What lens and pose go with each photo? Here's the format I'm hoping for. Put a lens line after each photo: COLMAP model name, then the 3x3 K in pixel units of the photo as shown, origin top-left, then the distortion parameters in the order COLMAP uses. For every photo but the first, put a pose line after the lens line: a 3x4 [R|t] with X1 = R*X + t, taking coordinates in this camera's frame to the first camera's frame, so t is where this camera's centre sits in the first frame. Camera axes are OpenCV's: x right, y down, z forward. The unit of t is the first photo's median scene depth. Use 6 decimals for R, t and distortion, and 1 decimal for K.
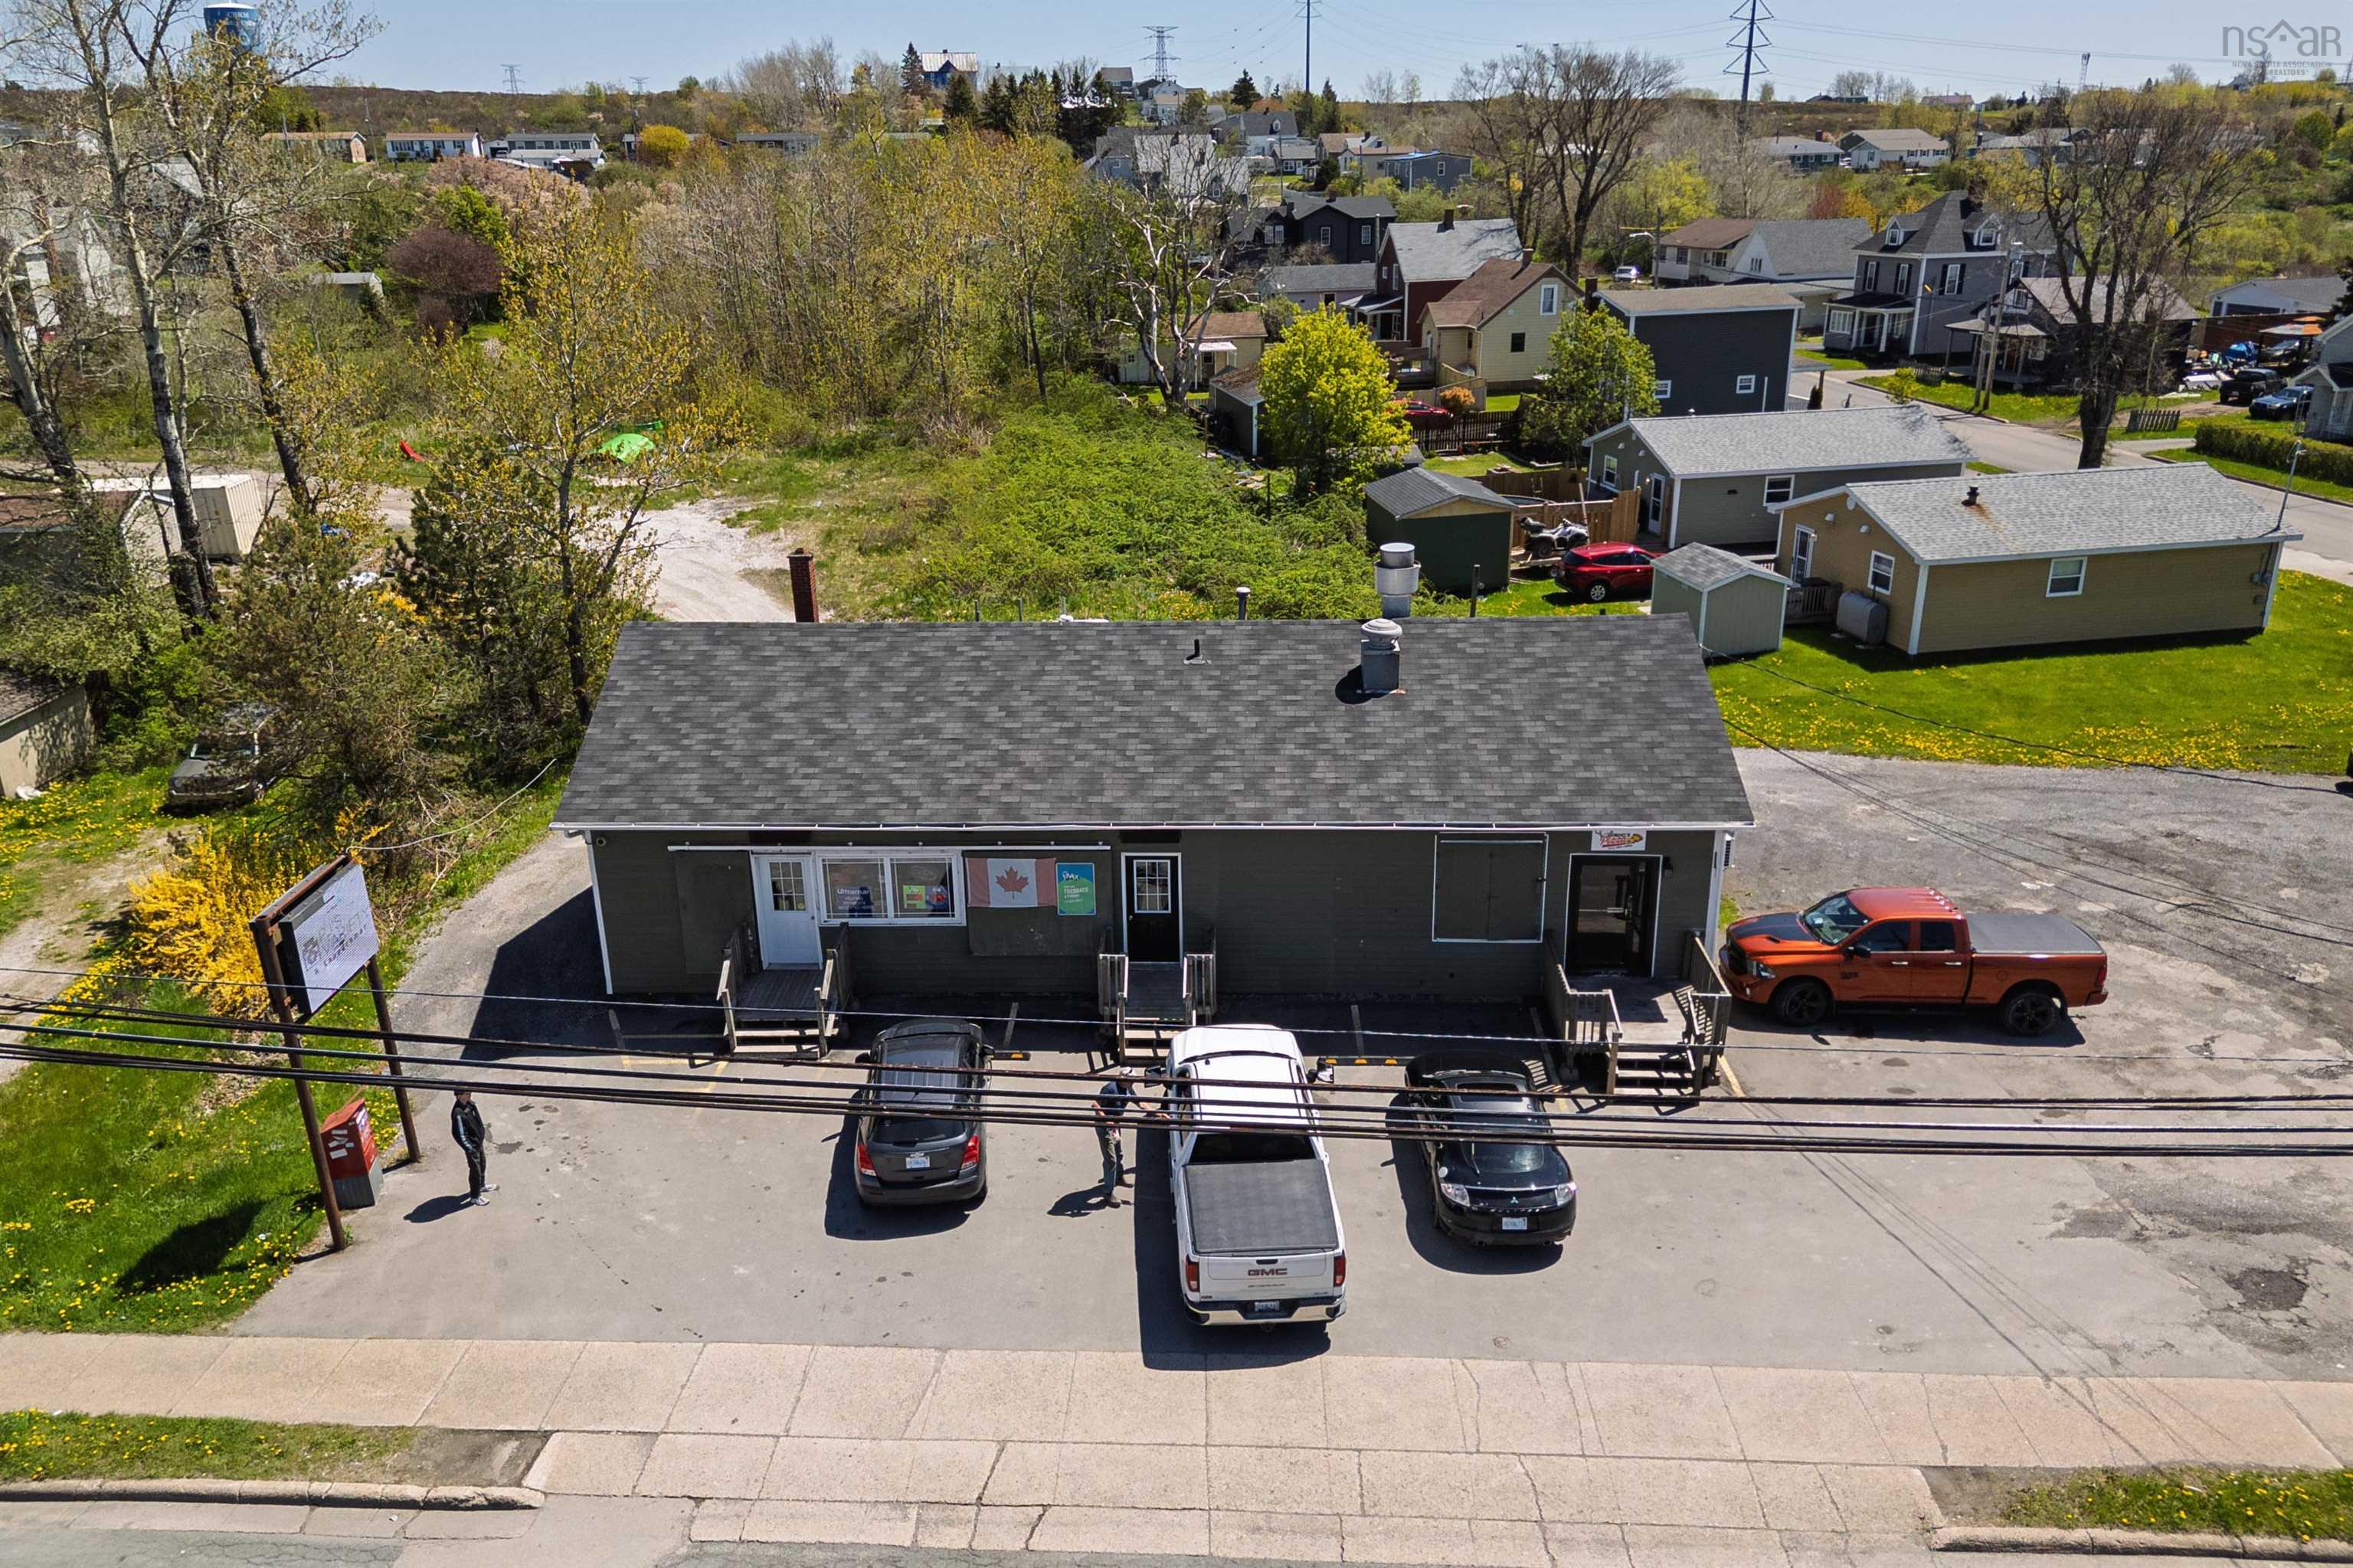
lens RADIAL K [[1645.5, 0, 1165.9], [0, 1645.5, 778.7], [0, 0, 1]] dist [0.087625, -0.094308]
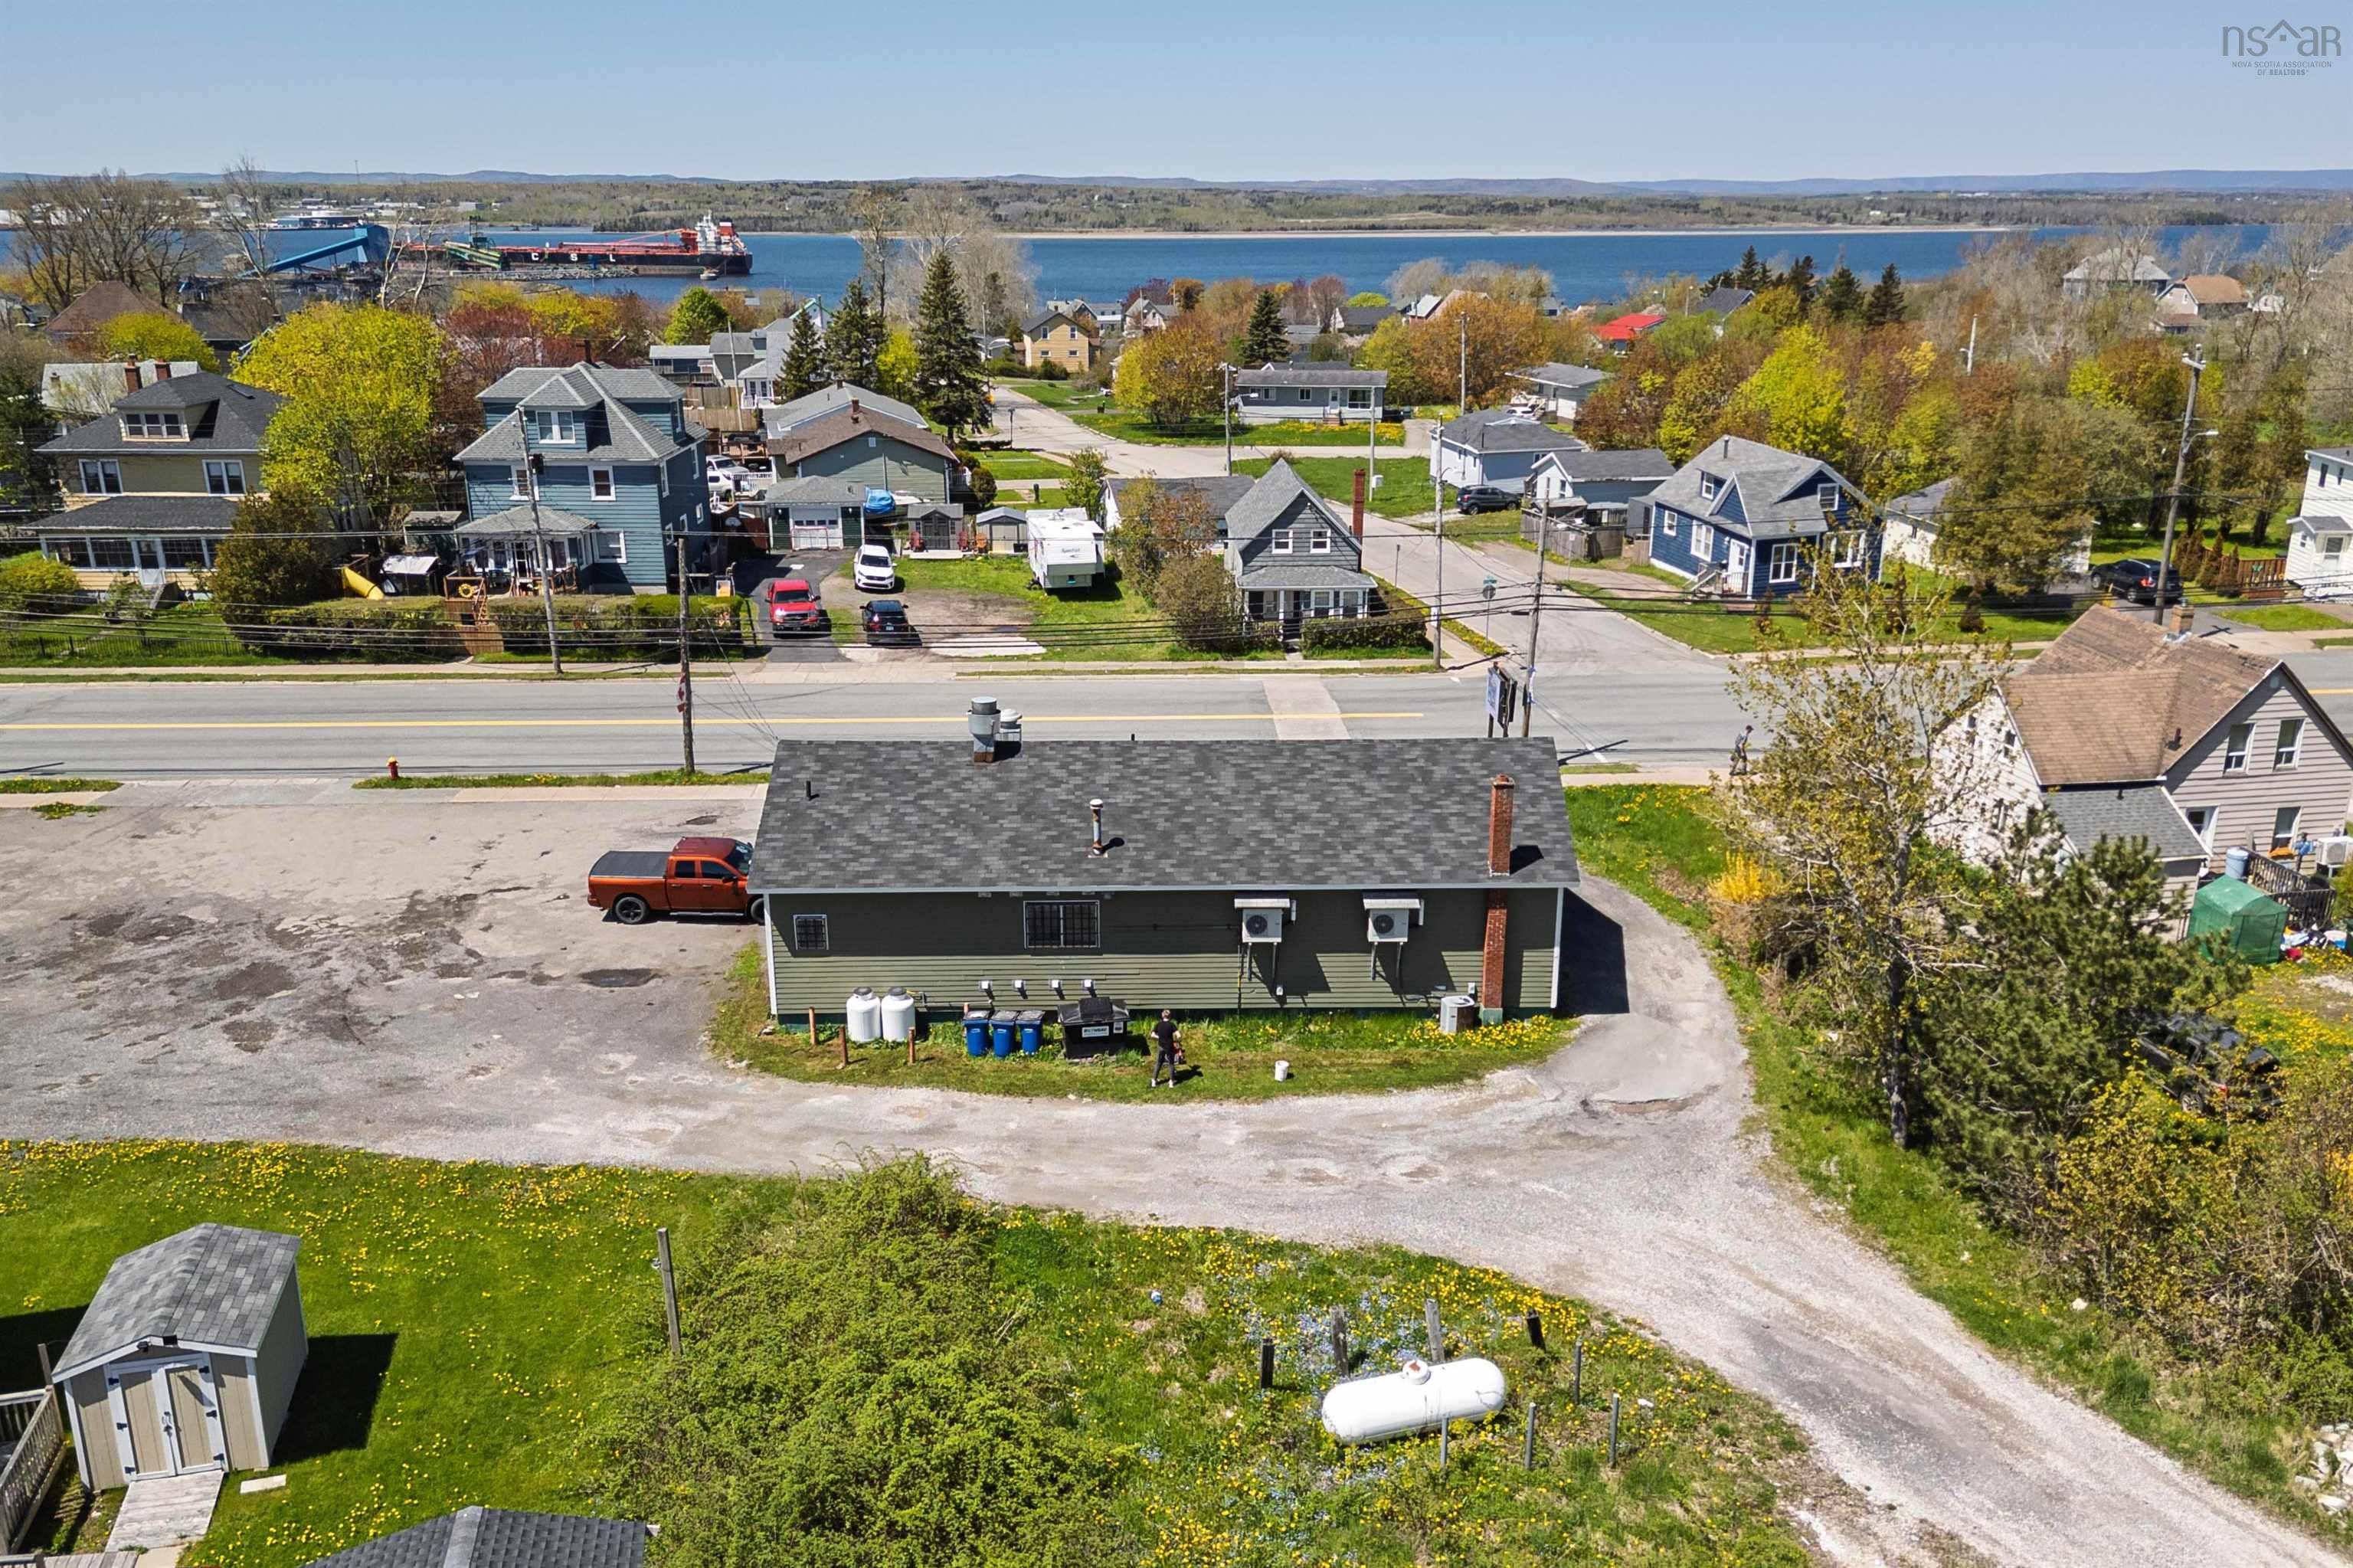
lens RADIAL K [[1814.6, 0, 1195.3], [0, 1814.6, 794.2], [0, 0, 1]] dist [0.104934, -0.140165]
pose [[-0.997253, 0.038573, -0.063240, 0.049849], [-0.008715, 0.786702, 0.617271, -0.770253], [0.073561, 0.616126, -0.784205, 1.717015]]
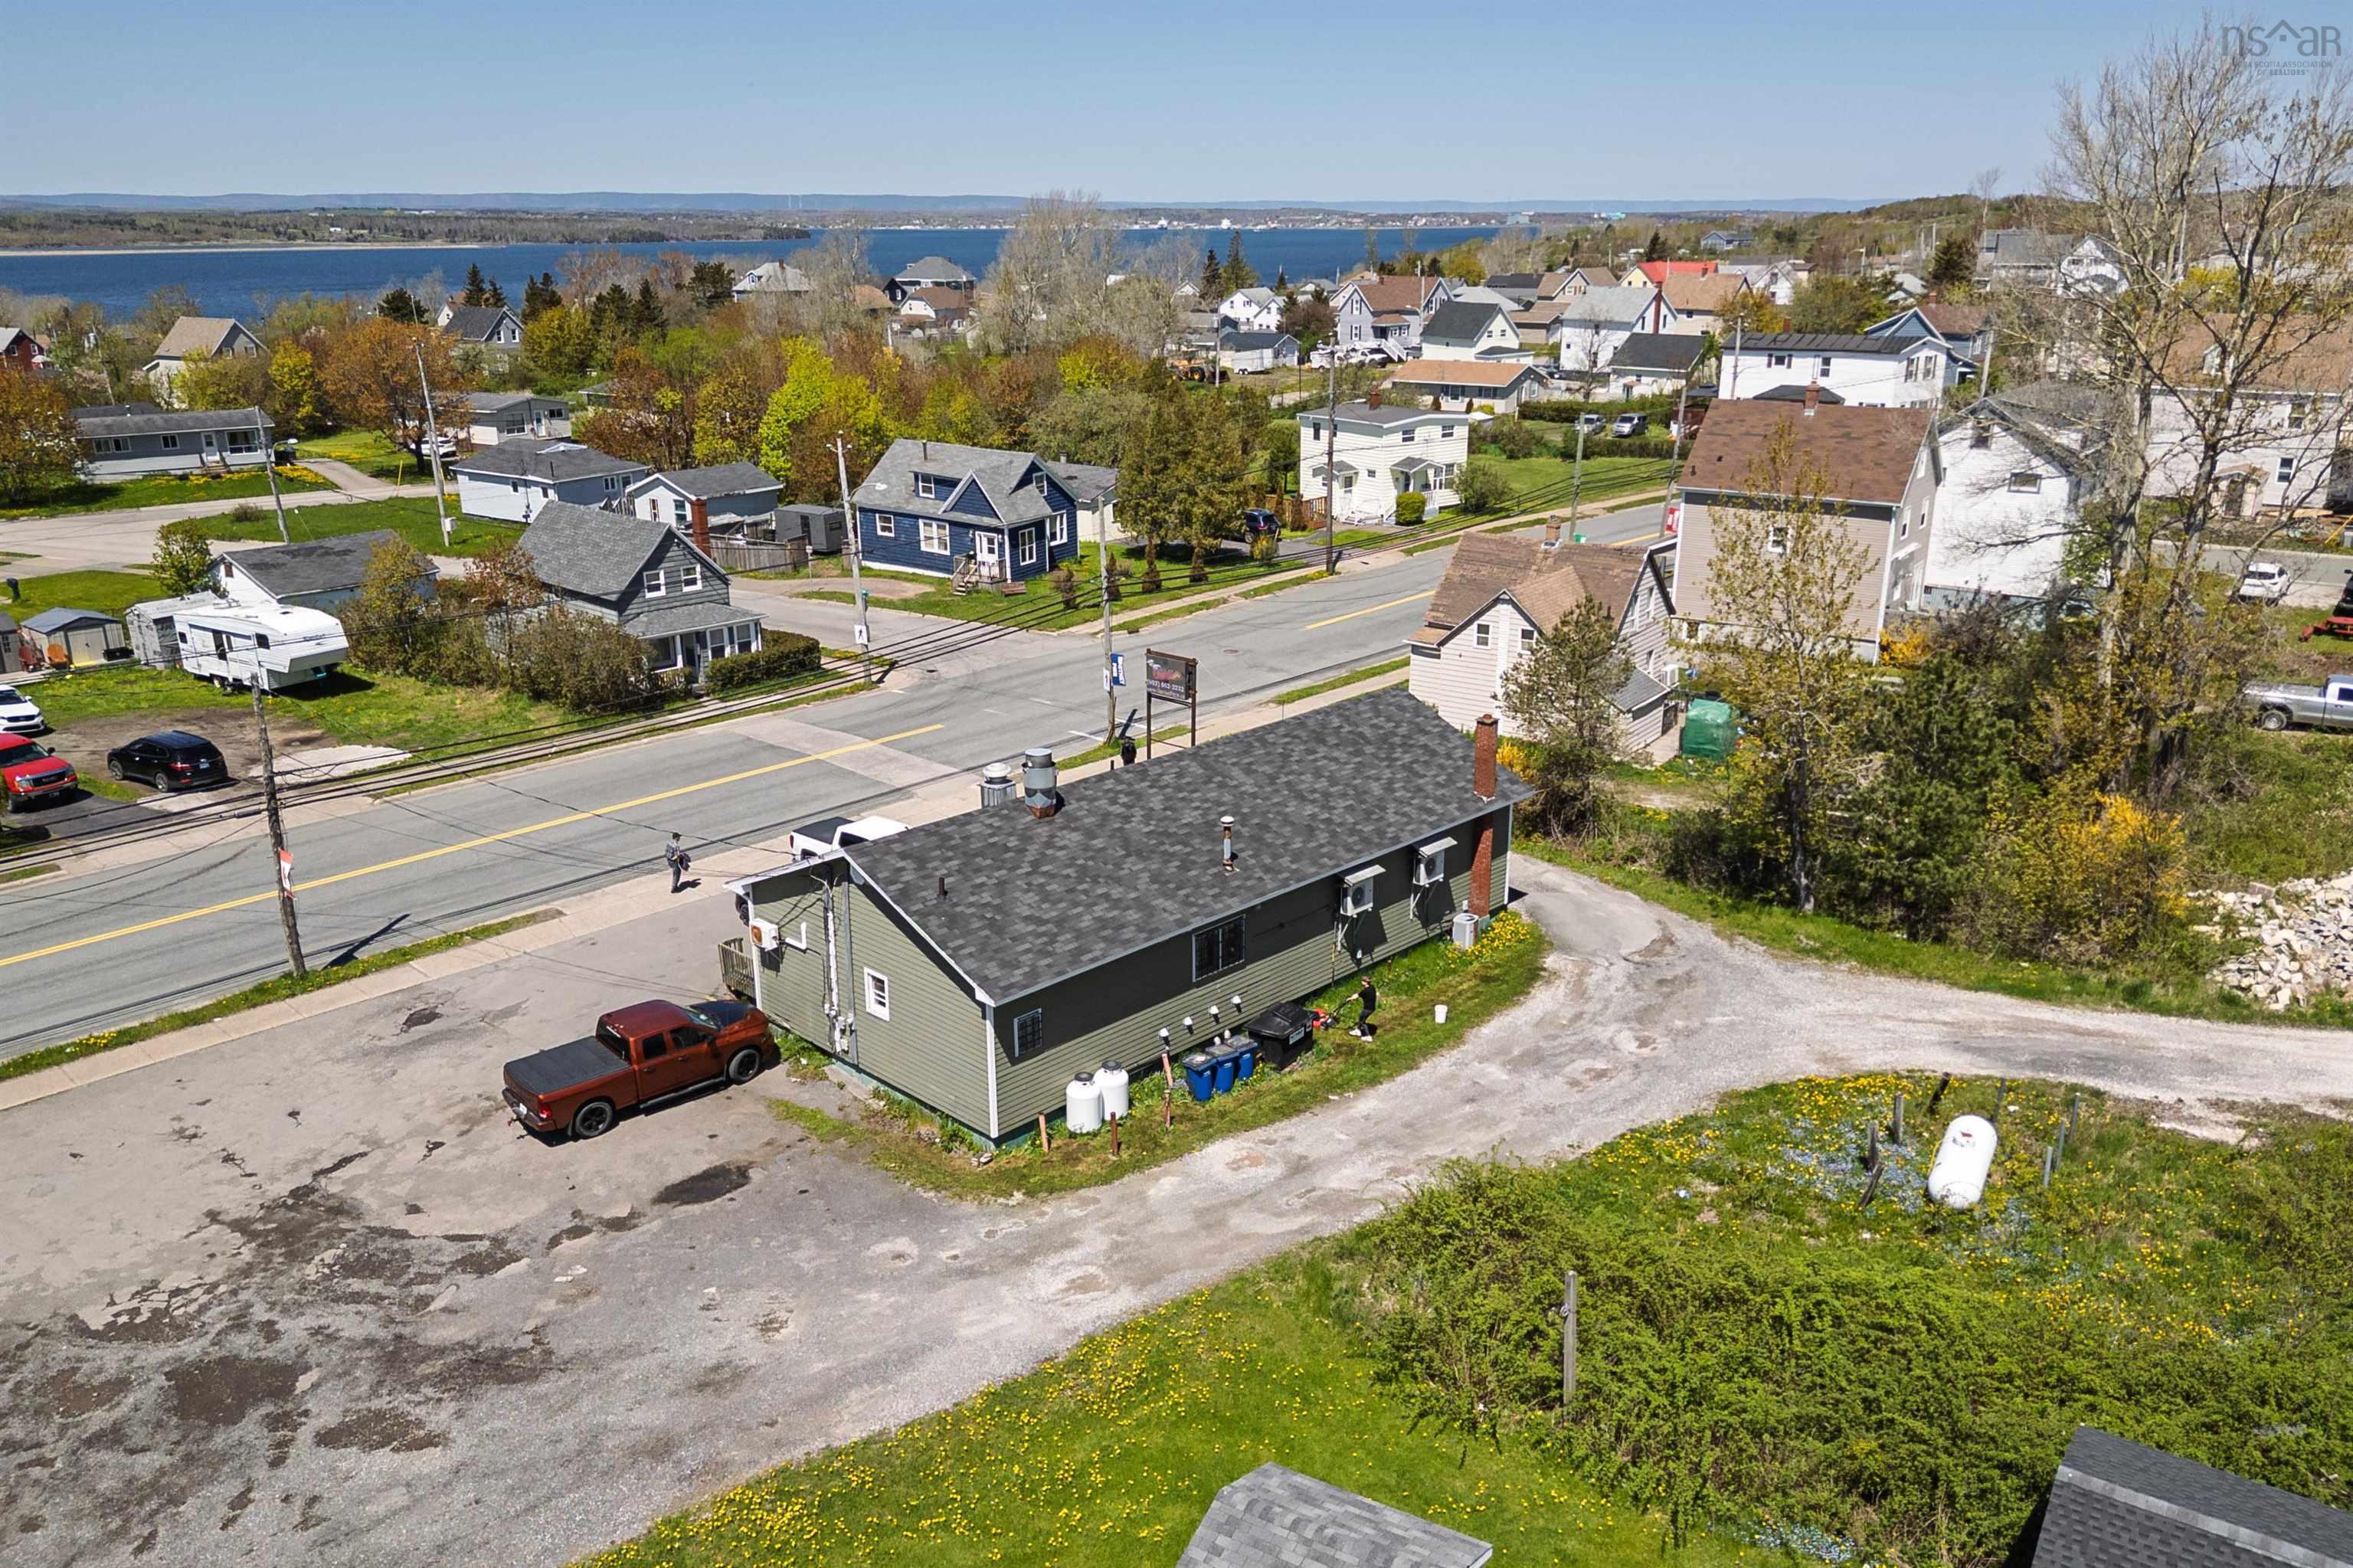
lens RADIAL K [[1769.5, 0, 1199.5], [0, 1769.5, 783.5], [0, 0, 1]] dist [0.099007, -0.116780]
pose [[-0.662345, 0.246977, -0.707320, 0.792873], [-0.242468, 0.822626, 0.514291, -0.656053], [0.708878, 0.512141, -0.484978, 1.358492]]
